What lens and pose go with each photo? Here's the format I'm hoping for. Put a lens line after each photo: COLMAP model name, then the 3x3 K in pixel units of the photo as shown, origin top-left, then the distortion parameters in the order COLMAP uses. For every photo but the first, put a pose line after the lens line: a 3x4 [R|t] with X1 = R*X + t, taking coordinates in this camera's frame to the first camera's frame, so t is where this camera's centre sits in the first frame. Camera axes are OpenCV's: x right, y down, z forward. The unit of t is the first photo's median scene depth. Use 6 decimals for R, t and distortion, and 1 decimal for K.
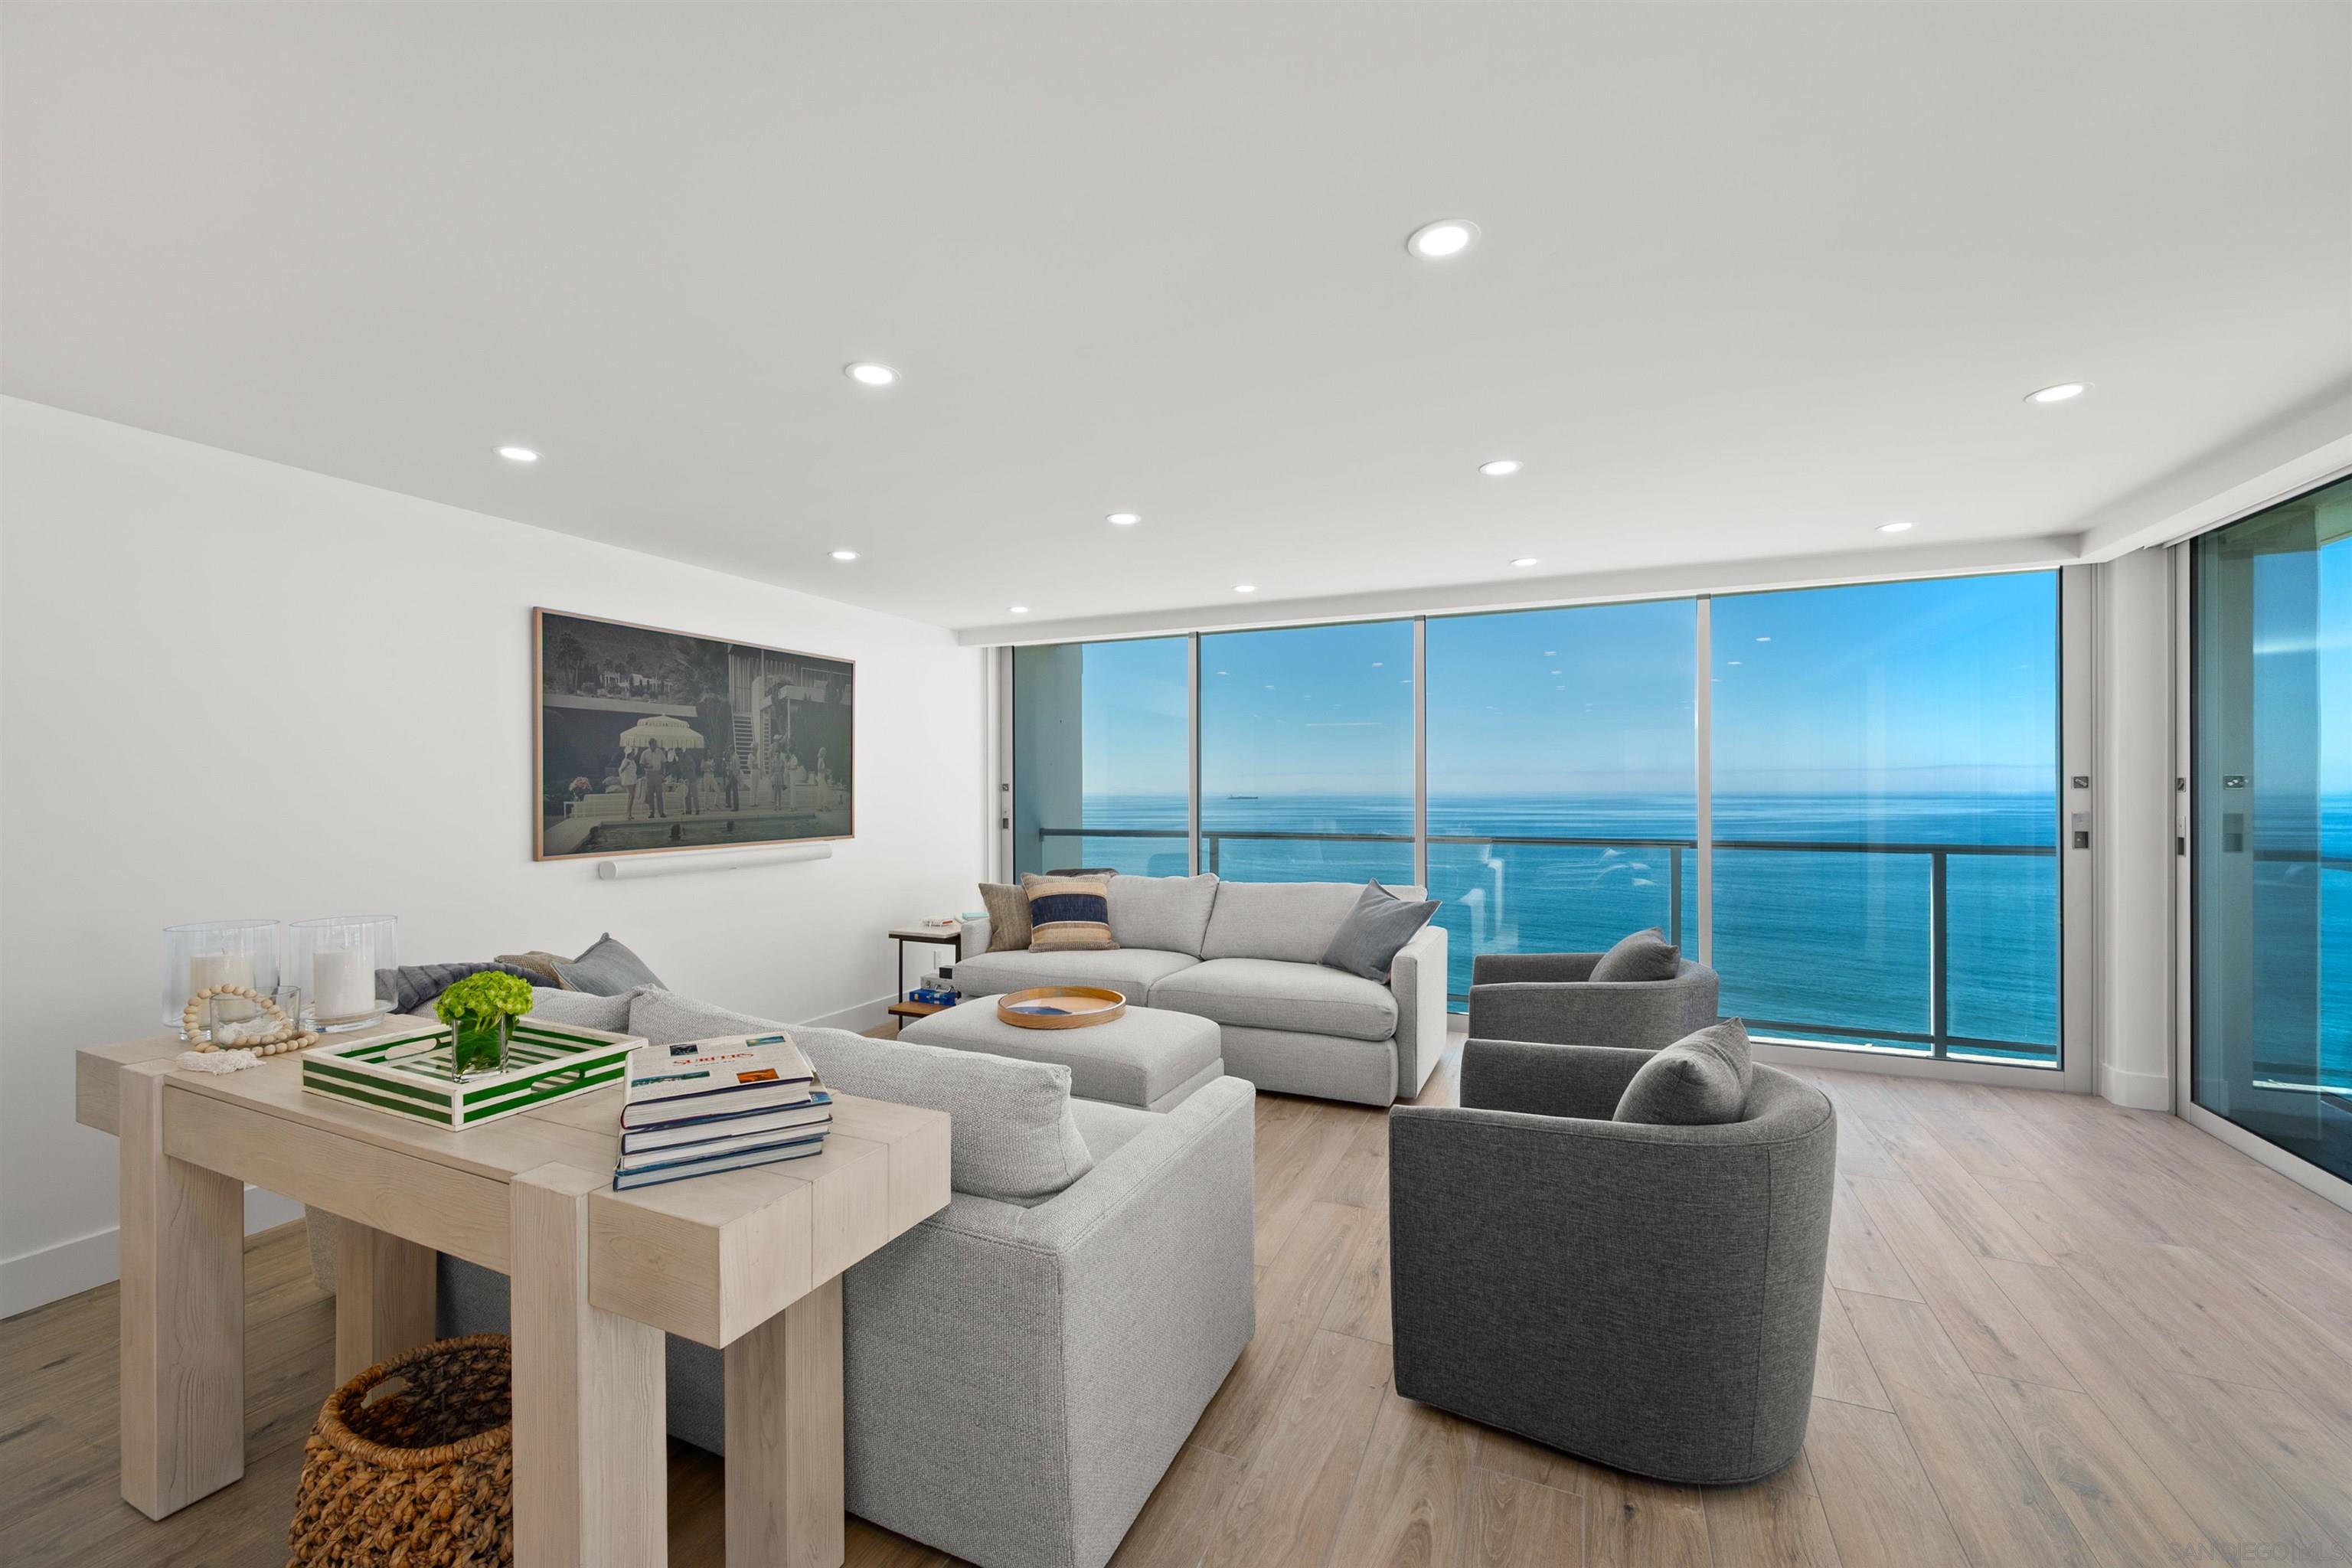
lens RADIAL K [[931.4, 0, 1176.0], [0, 931.4, 784.0], [0, 0, 1]] dist [-0.000437, -0.000064]
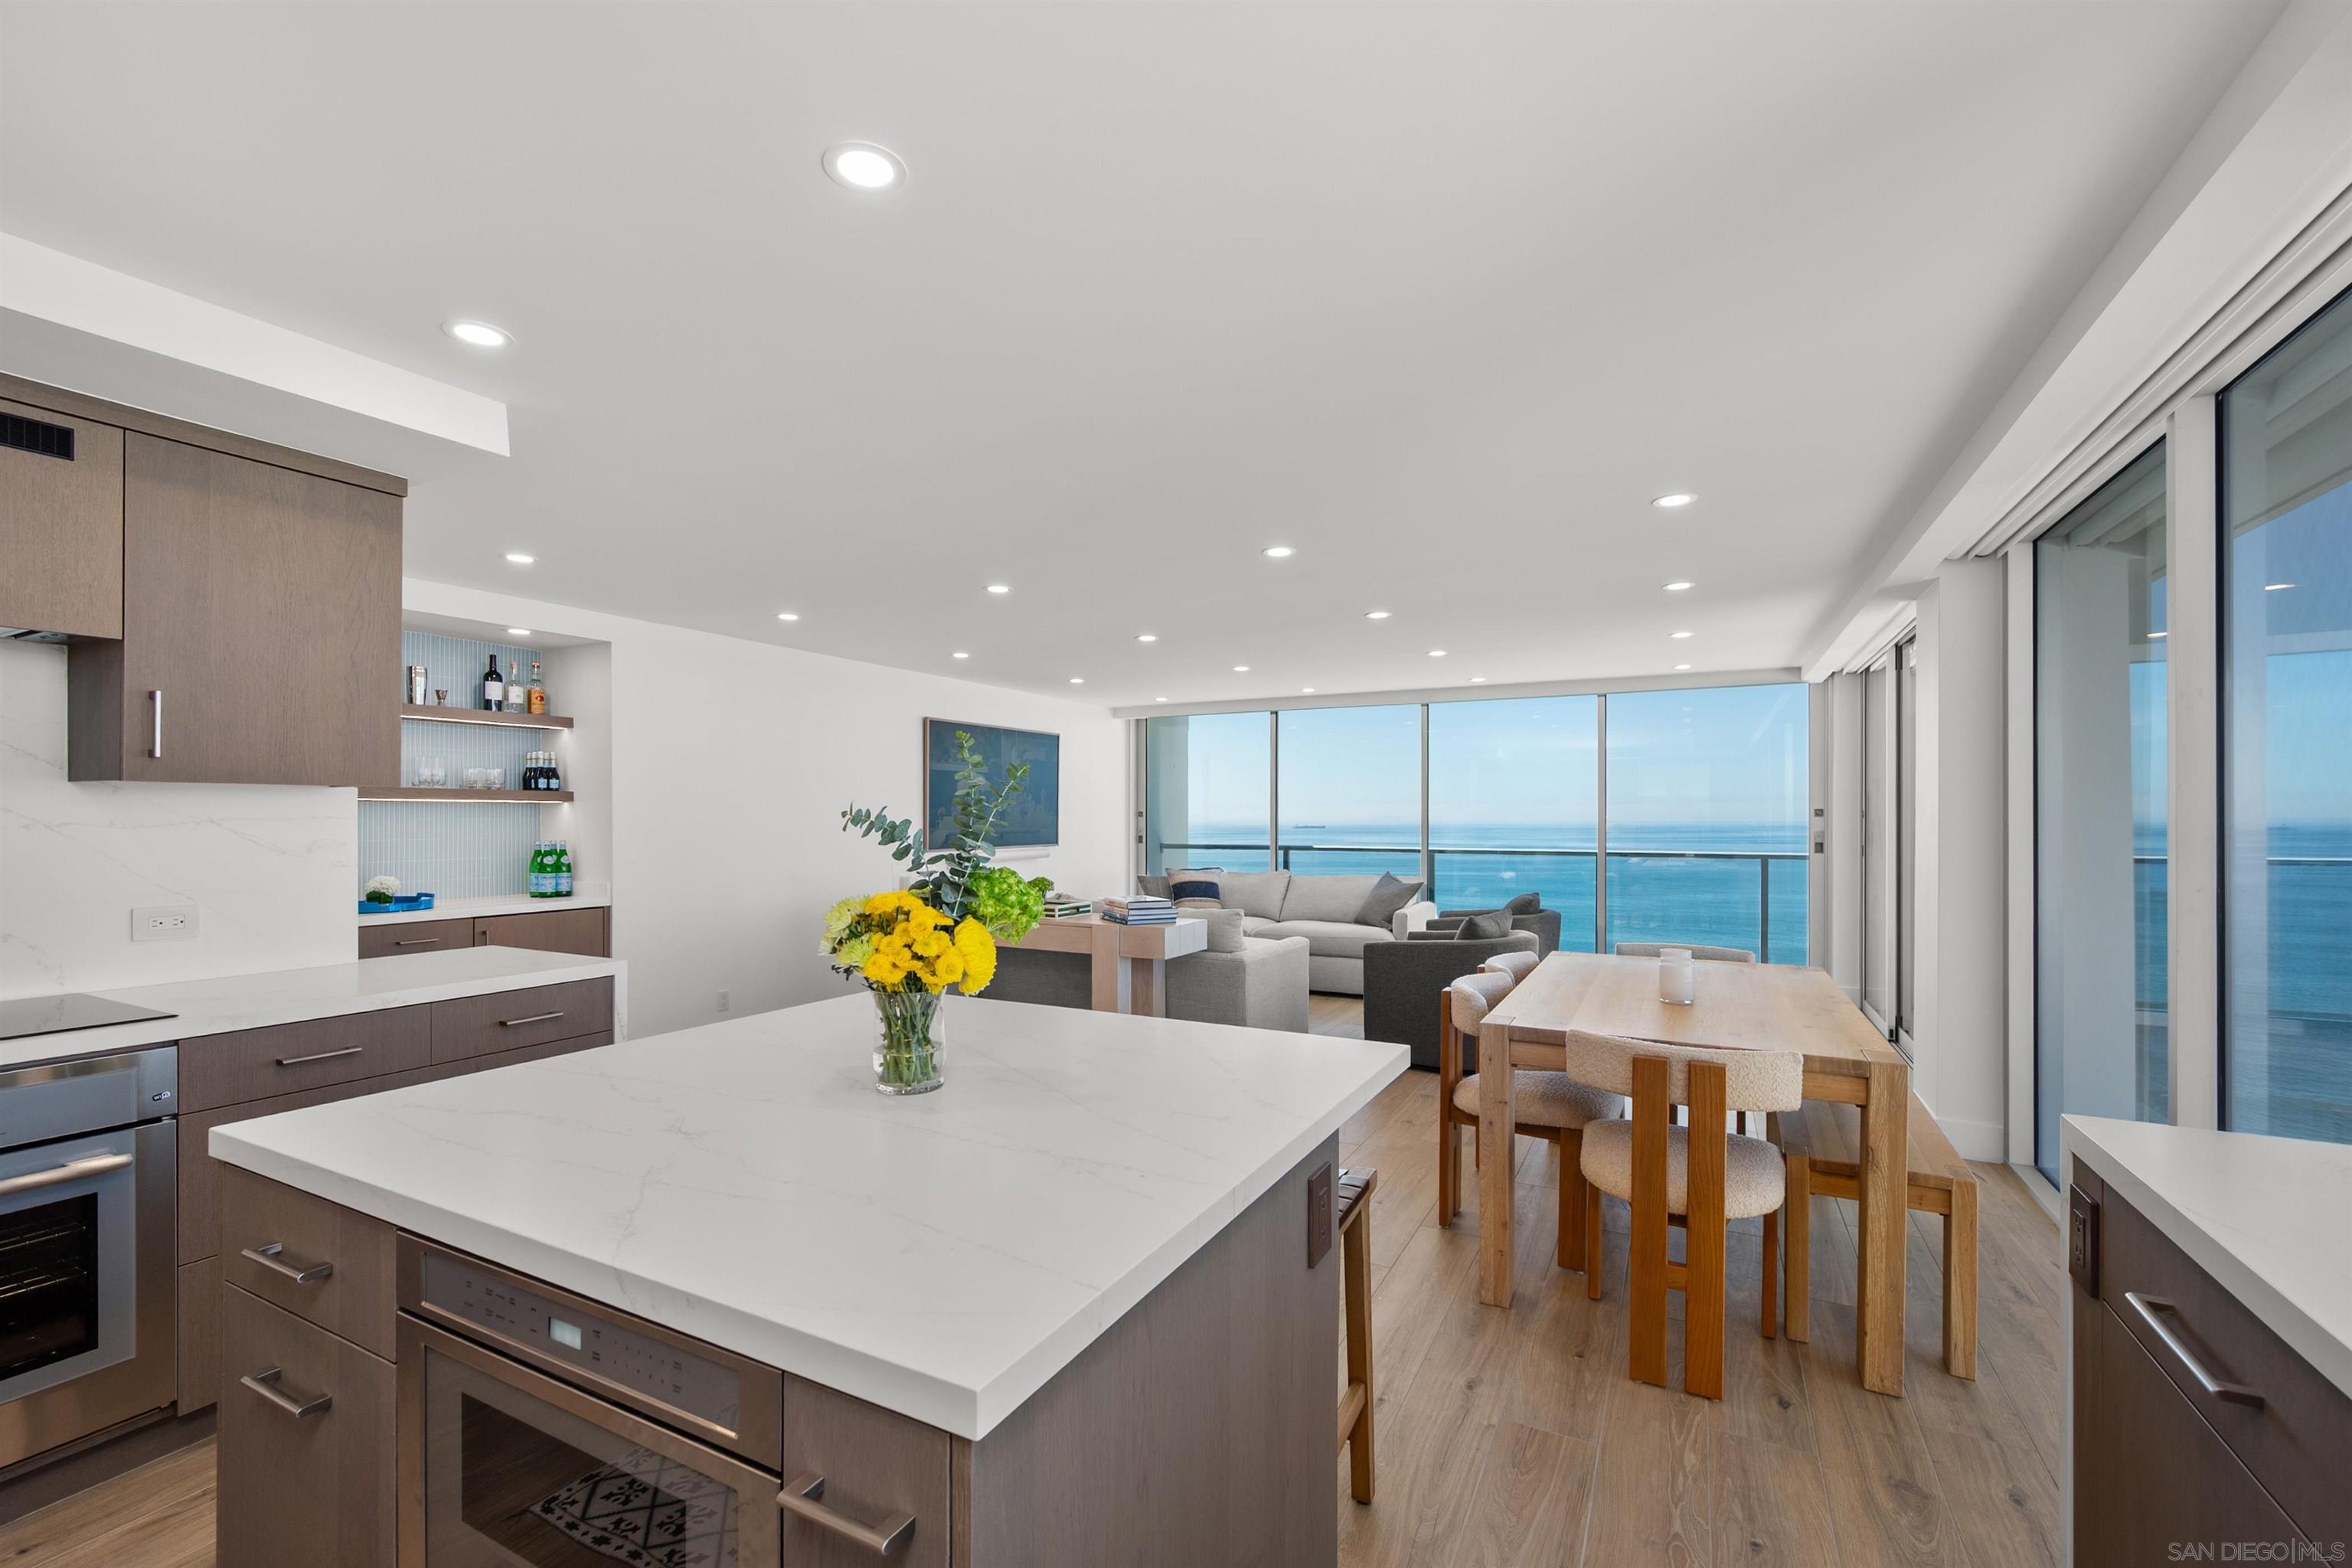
lens RADIAL K [[983.9, 0, 1168.1], [0, 983.9, 808.8], [0, 0, 1]] dist [0.000578, 0.000064]
pose [[0.997445, 0.003071, -0.071370, -0.042655], [-0.003333, 0.999988, -0.003553, 0.000815], [0.071358, 0.003781, 0.997444, -0.688605]]
